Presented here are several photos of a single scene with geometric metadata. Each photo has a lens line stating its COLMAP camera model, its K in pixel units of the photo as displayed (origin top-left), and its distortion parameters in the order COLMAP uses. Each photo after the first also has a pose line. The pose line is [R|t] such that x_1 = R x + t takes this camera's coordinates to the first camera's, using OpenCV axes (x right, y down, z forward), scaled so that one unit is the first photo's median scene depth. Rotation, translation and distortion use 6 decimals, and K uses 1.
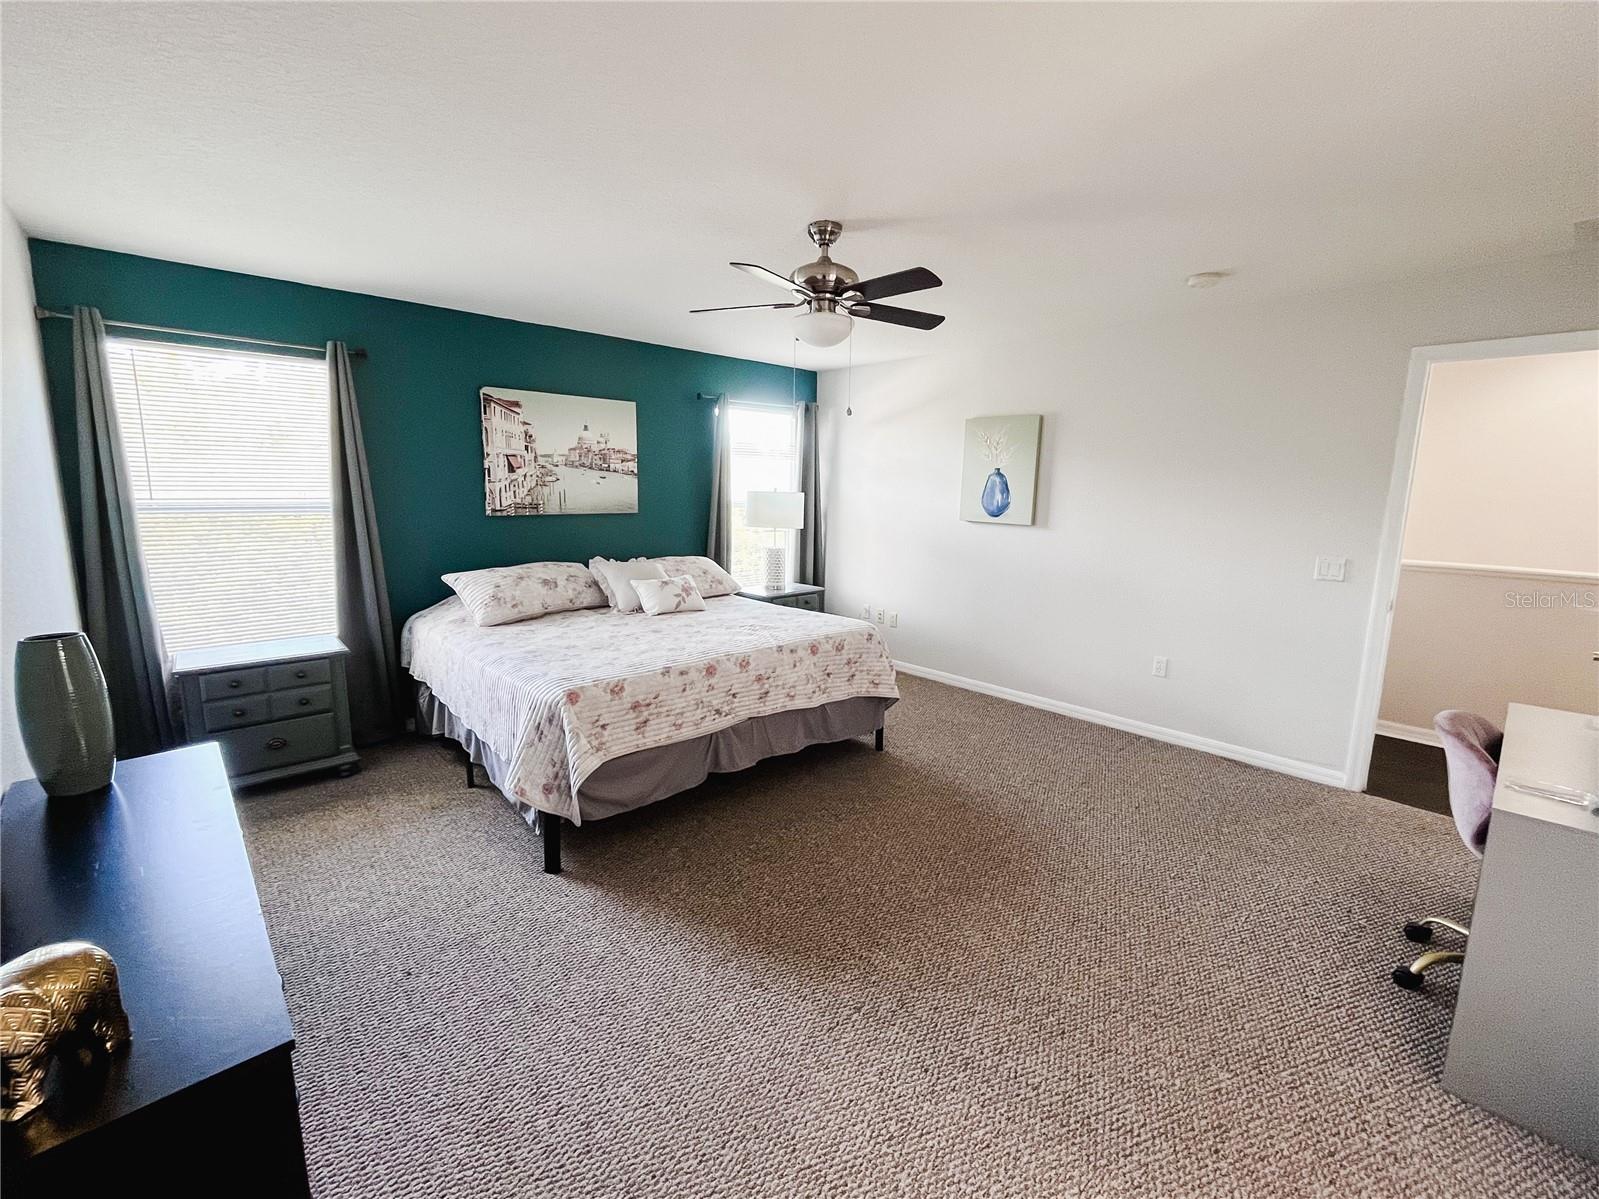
lens RADIAL K [[679.1, 0, 799.5], [0, 679.1, 599.5], [0, 0, 1]] dist [-0.010374, -0.000177]
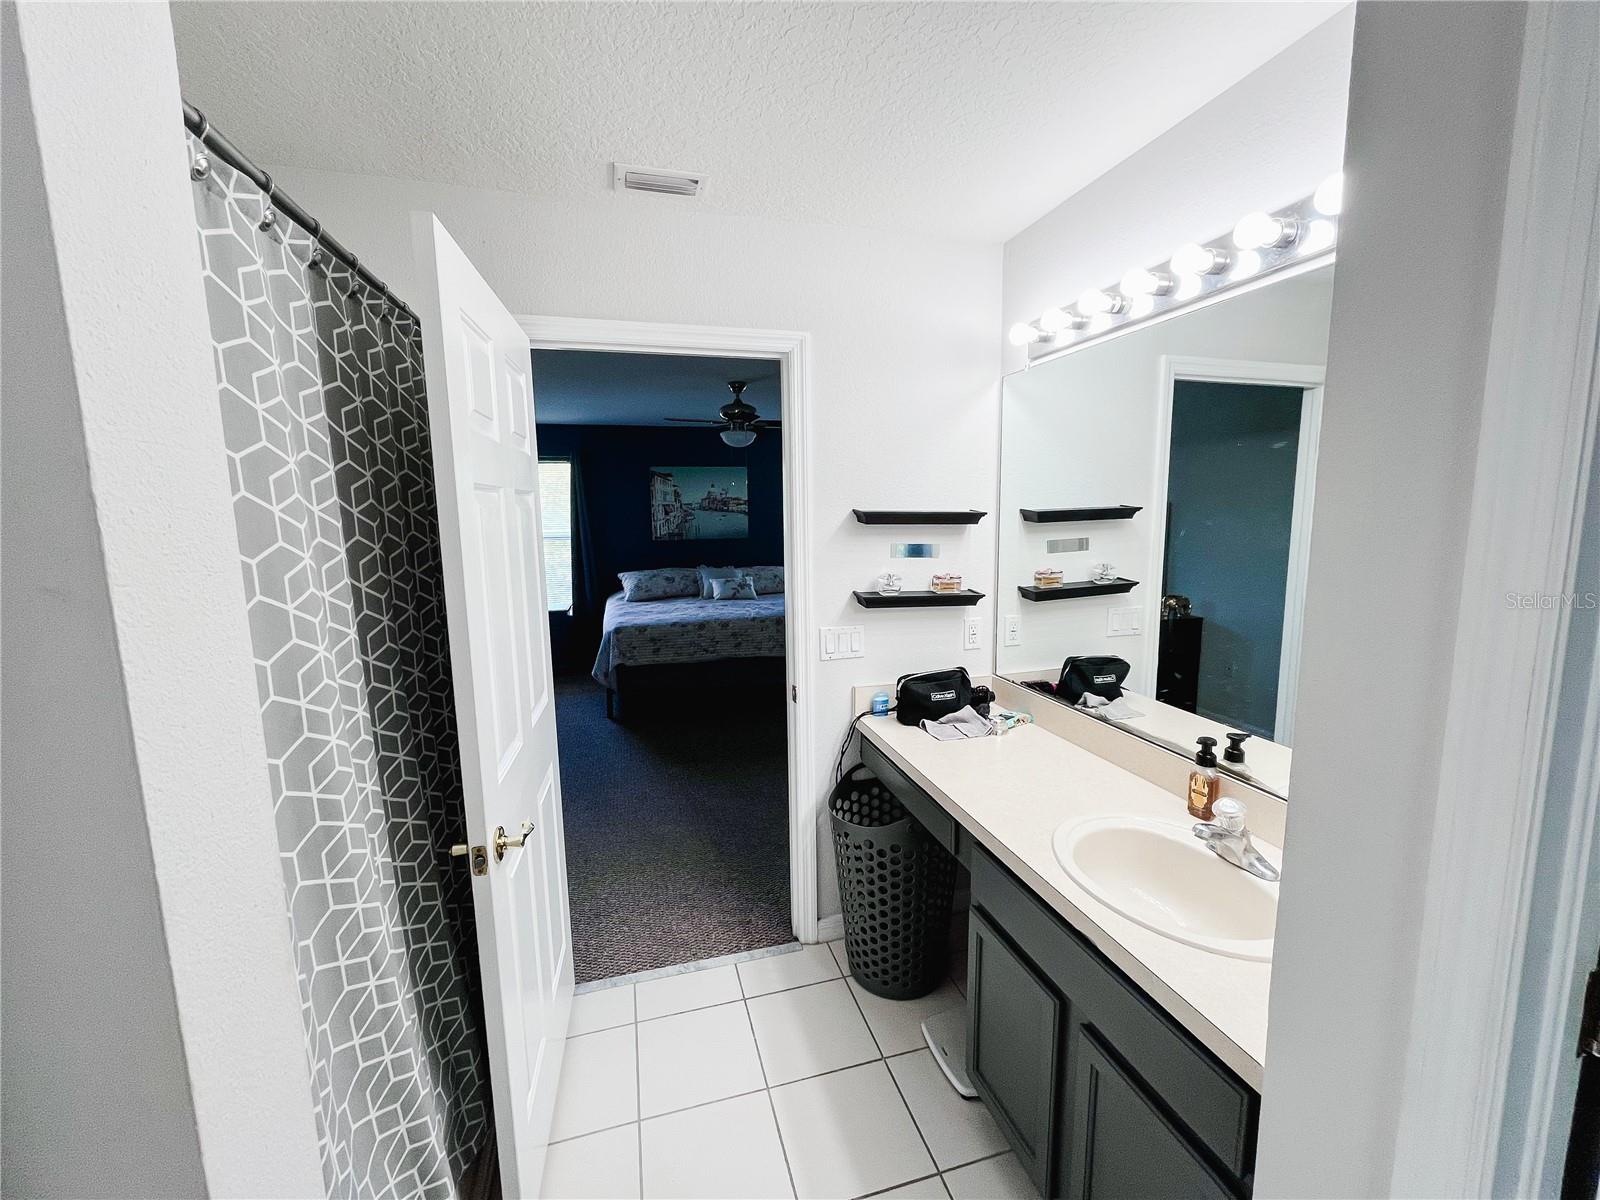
lens RADIAL K [[640.9, 0, 800.0], [0, 640.9, 600.0], [0, 0, 1]] dist [-0.001811, -0.000027]
pose [[0.891798, 0.034483, -0.451117, 0.619971], [-0.045175, 0.998895, -0.012948, 0.032101], [0.450172, 0.031926, 0.892371, -0.285162]]
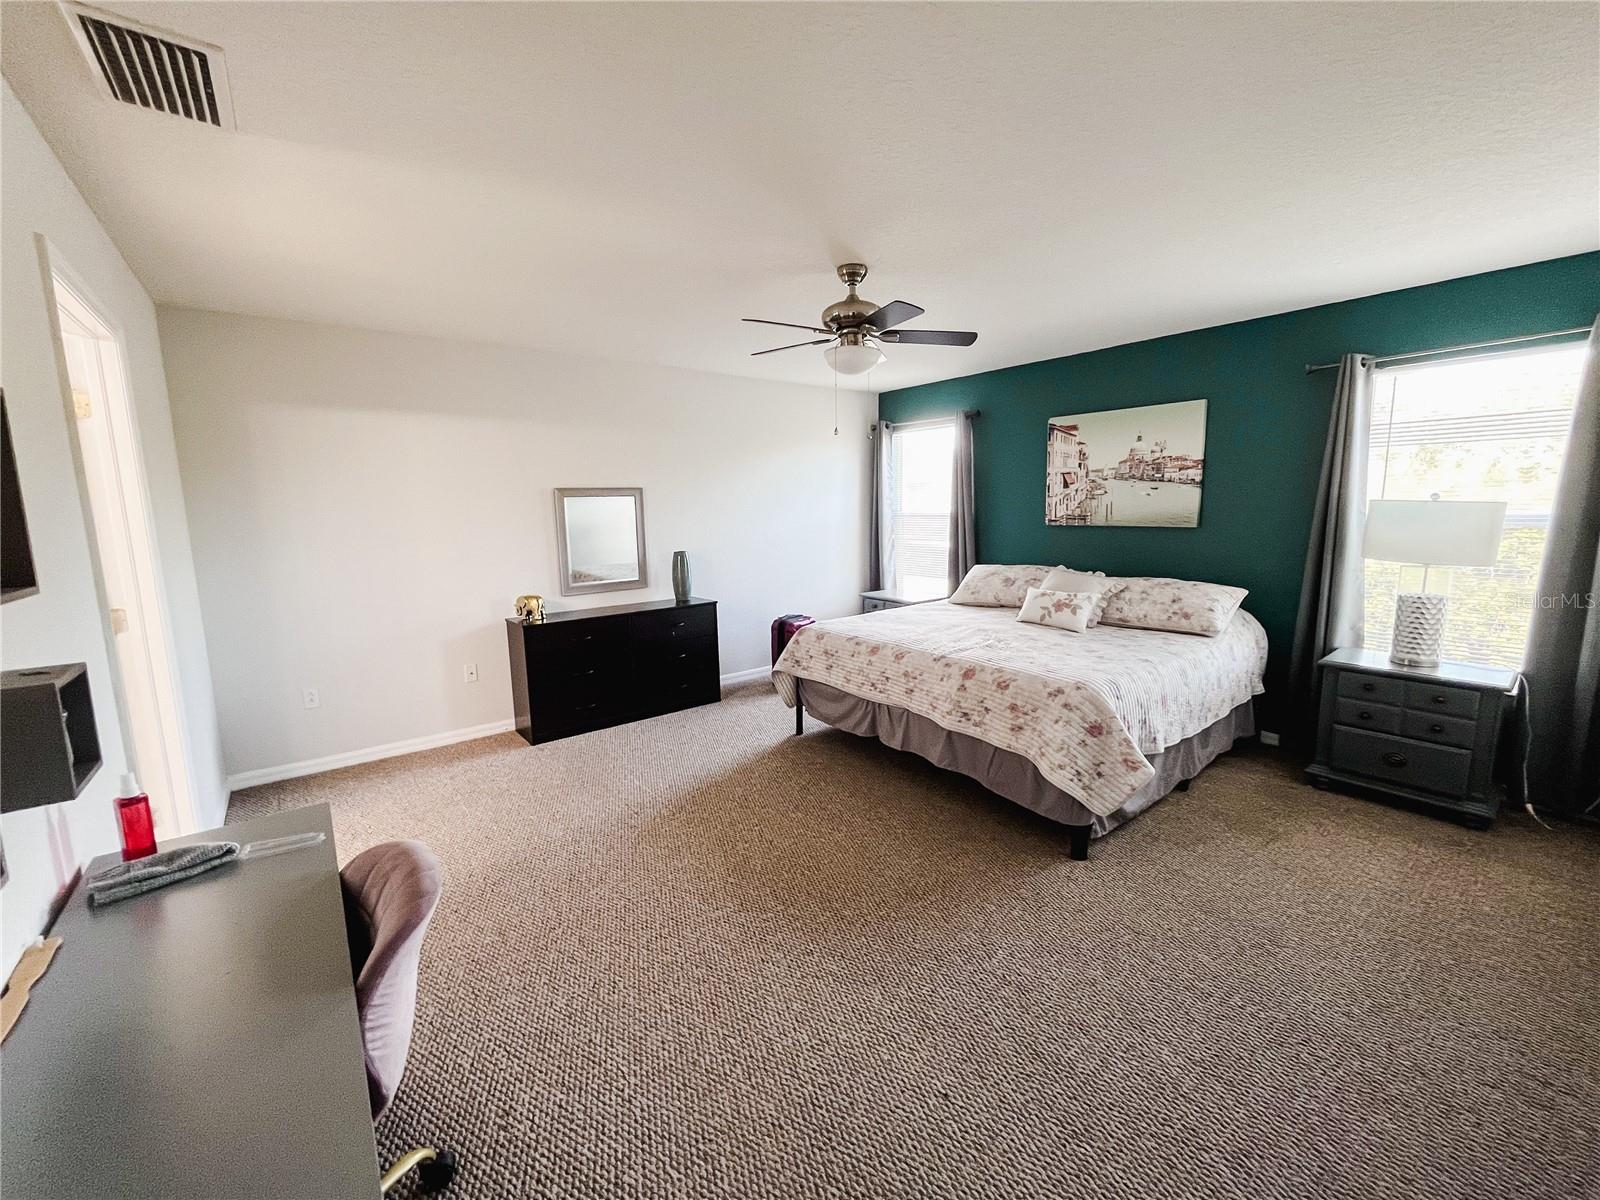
lens RADIAL K [[640.9, 0, 800.0], [0, 640.9, 600.0], [0, 0, 1]] dist [-0.001811, -0.000027]
pose [[-0.079524, 0.137168, -0.987350, 0.727919], [-0.146724, 0.978089, 0.147699, -0.097666], [0.985976, 0.156613, -0.057656, 0.660003]]
